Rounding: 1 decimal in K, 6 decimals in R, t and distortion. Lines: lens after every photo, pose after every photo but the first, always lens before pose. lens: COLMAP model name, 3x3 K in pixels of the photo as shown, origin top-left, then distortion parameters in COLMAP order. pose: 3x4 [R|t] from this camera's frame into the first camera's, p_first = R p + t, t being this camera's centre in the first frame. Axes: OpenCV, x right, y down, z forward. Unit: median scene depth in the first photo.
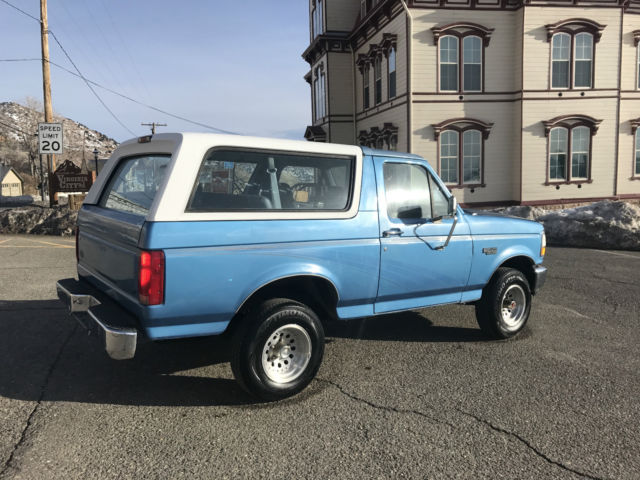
lens RADIAL K [[524.0, 0, 317.1], [0, 524.0, 237.7], [0, 0, 1]] dist [0.022072, -0.005945]
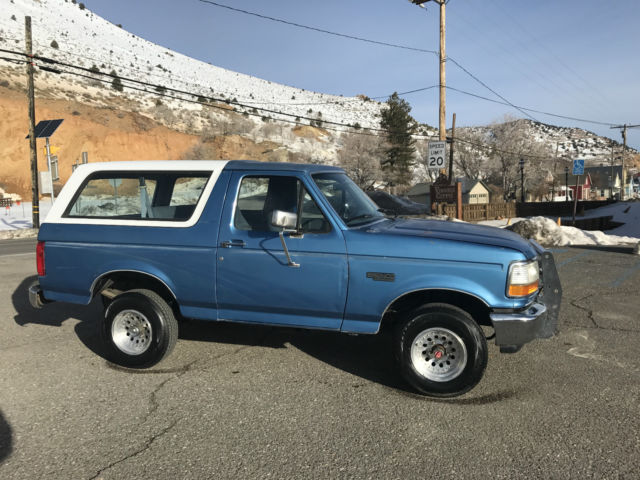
lens RADIAL K [[524.0, 0, 315.7], [0, 524.0, 236.6], [0, 0, 1]] dist [0.022072, -0.005945]
pose [[0.628193, 0.051441, -0.776355, 0.170642], [-0.066739, 0.997697, 0.012104, -0.007638], [0.775190, 0.044209, 0.630179, 0.077047]]
